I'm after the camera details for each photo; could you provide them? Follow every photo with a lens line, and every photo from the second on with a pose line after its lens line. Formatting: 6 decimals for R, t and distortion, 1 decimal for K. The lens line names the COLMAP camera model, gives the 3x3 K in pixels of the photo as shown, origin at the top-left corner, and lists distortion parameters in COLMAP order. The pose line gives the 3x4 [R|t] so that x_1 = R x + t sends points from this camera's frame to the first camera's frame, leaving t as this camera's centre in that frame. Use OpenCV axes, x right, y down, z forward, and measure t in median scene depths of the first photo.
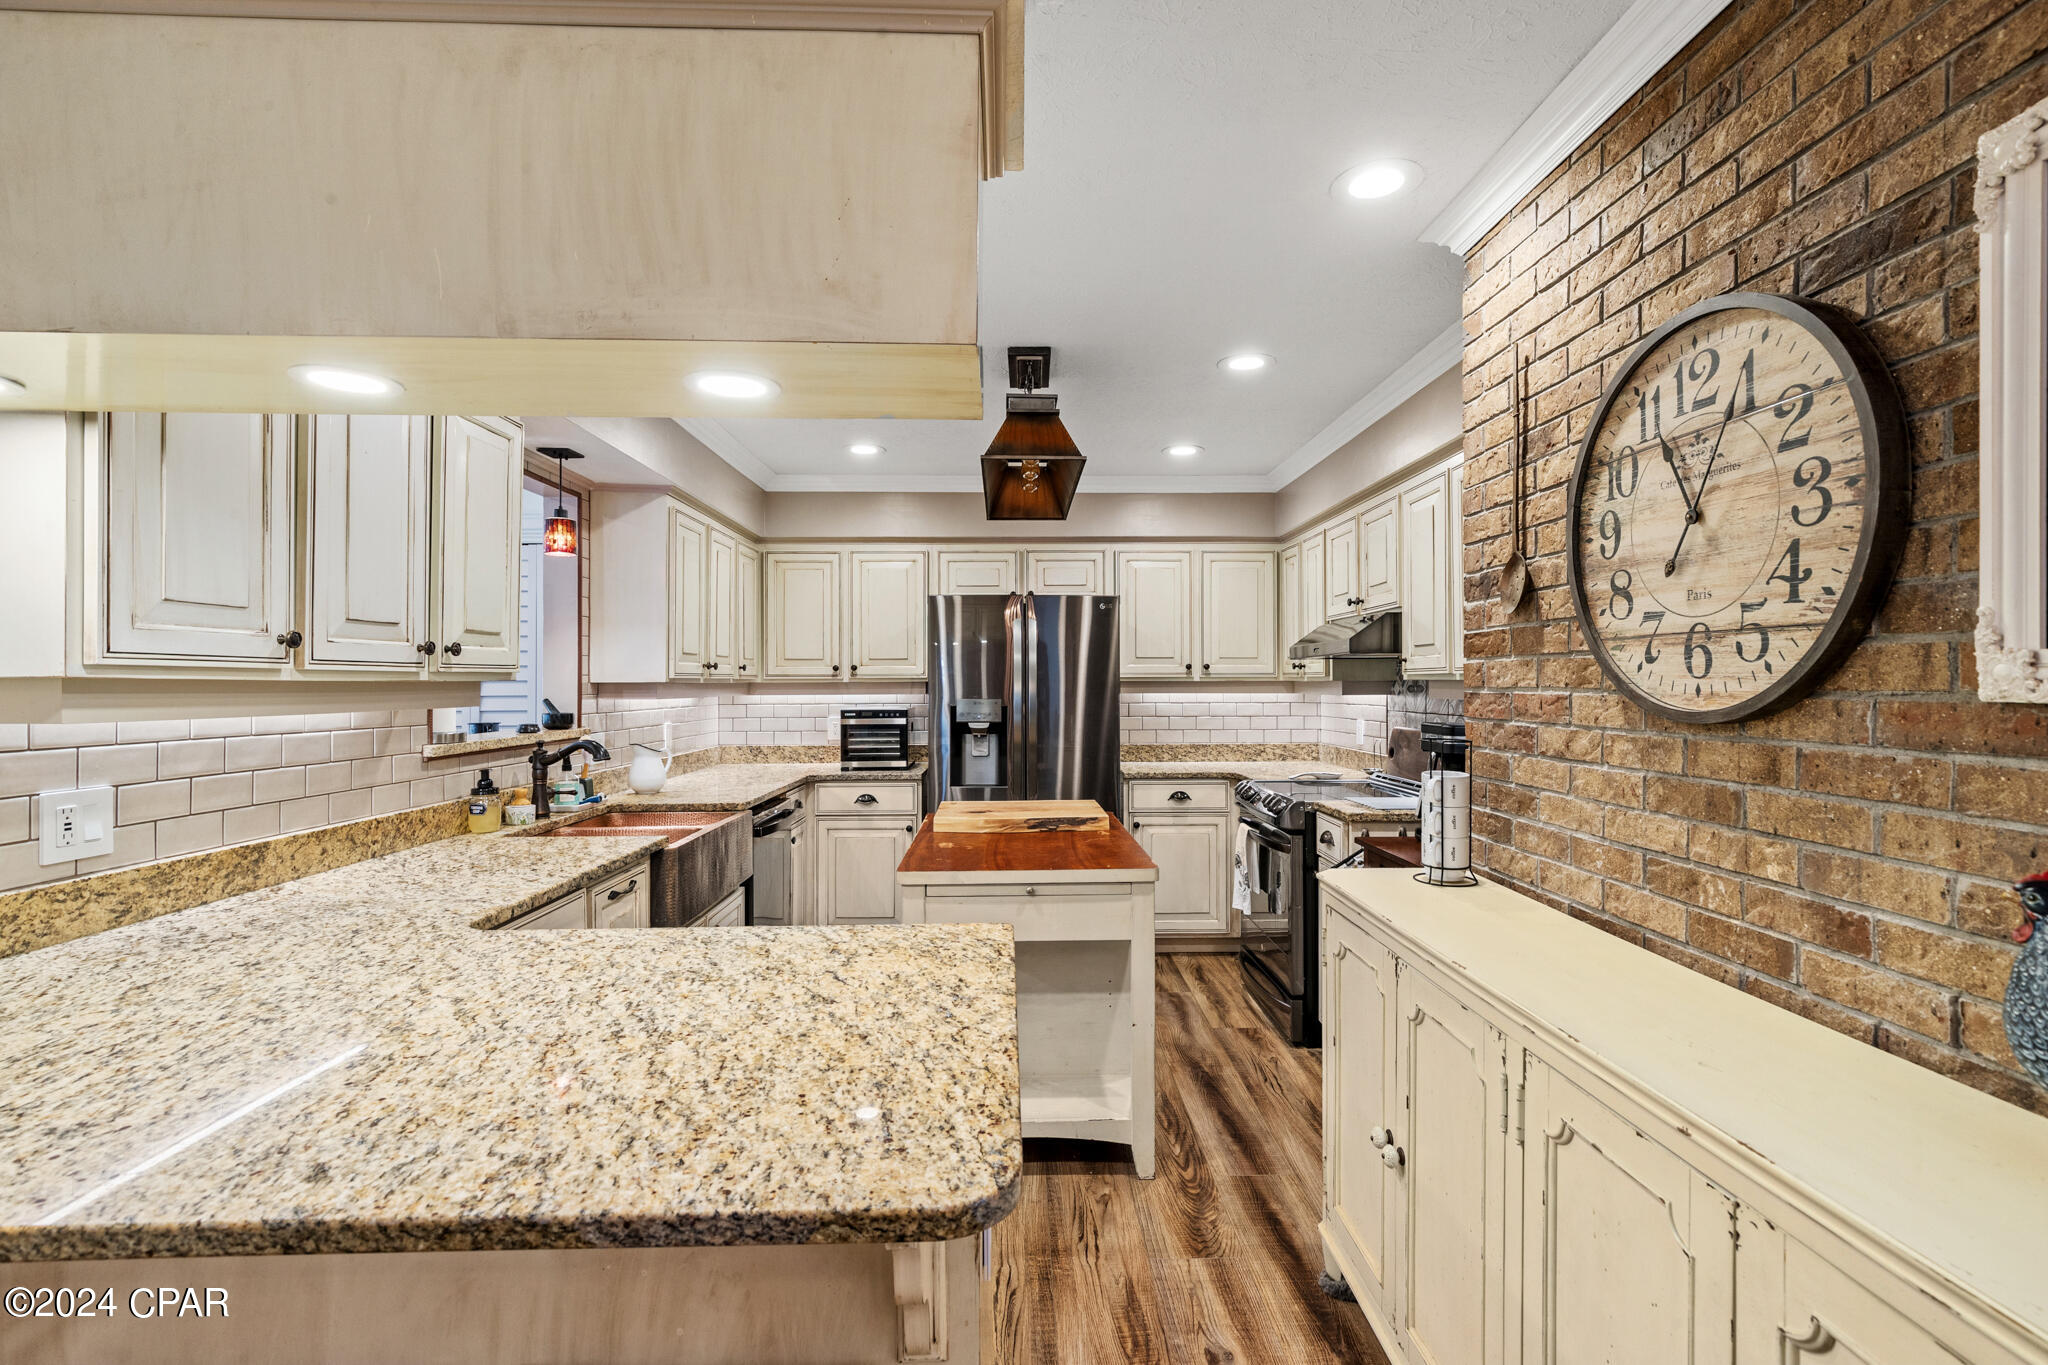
lens RADIAL K [[935.4, 0, 1026.7], [0, 935.4, 683.0], [0, 0, 1]] dist [0.003206, -0.000170]
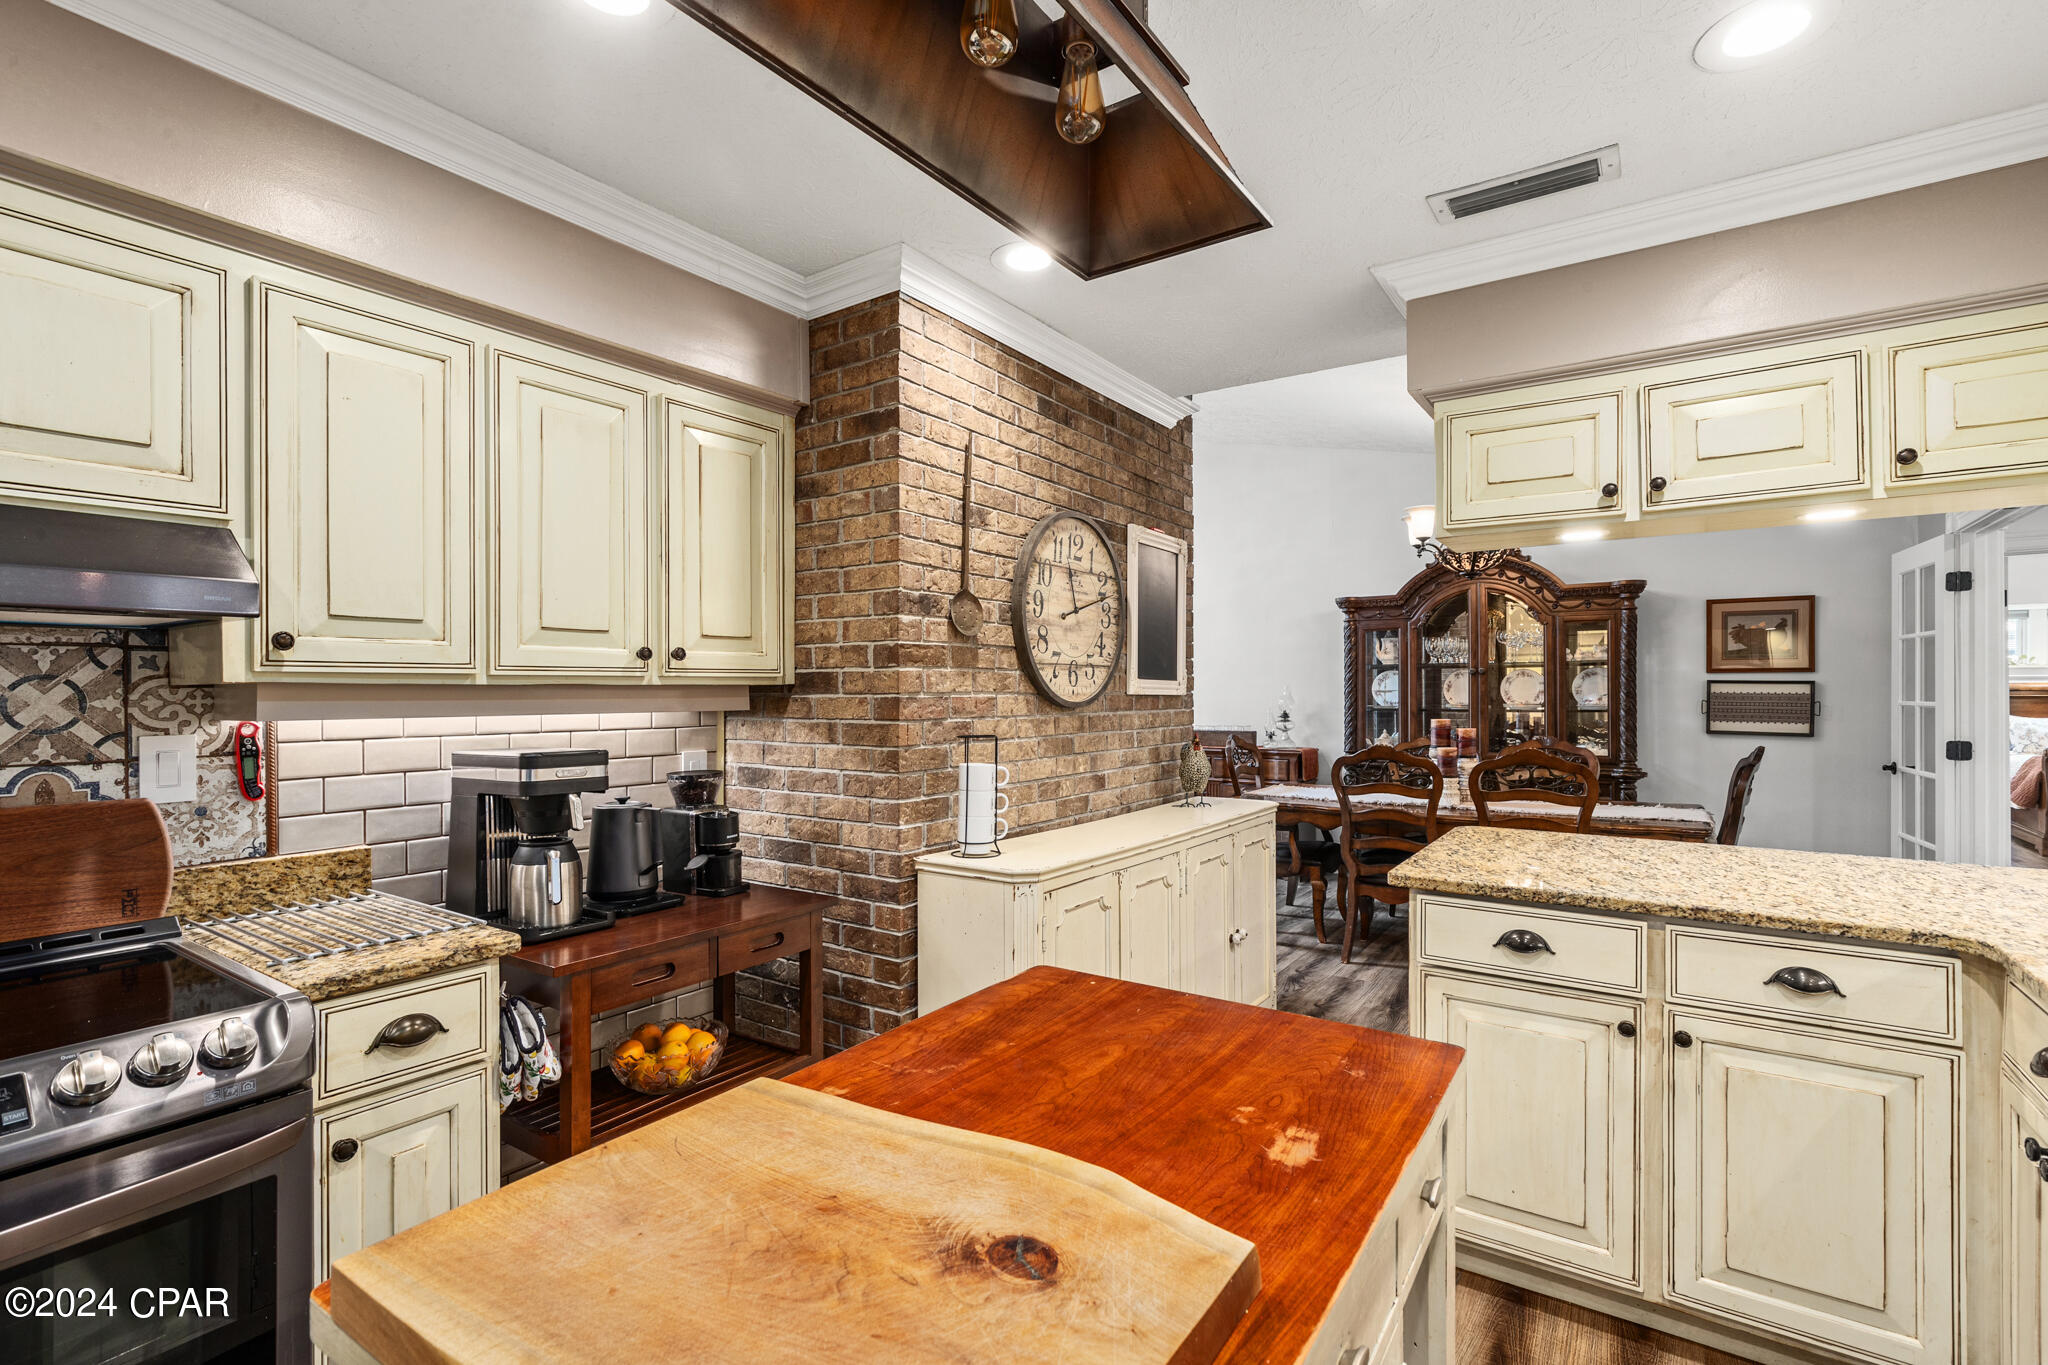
lens RADIAL K [[935.4, 0, 1028.5], [0, 935.4, 686.2], [0, 0, 1]] dist [0.003206, -0.000170]
pose [[-0.813428, 0.001971, 0.581663, -0.406225], [-0.000159, 0.999993, -0.003611, 0.001955], [-0.581666, -0.003030, -0.813422, 2.622422]]
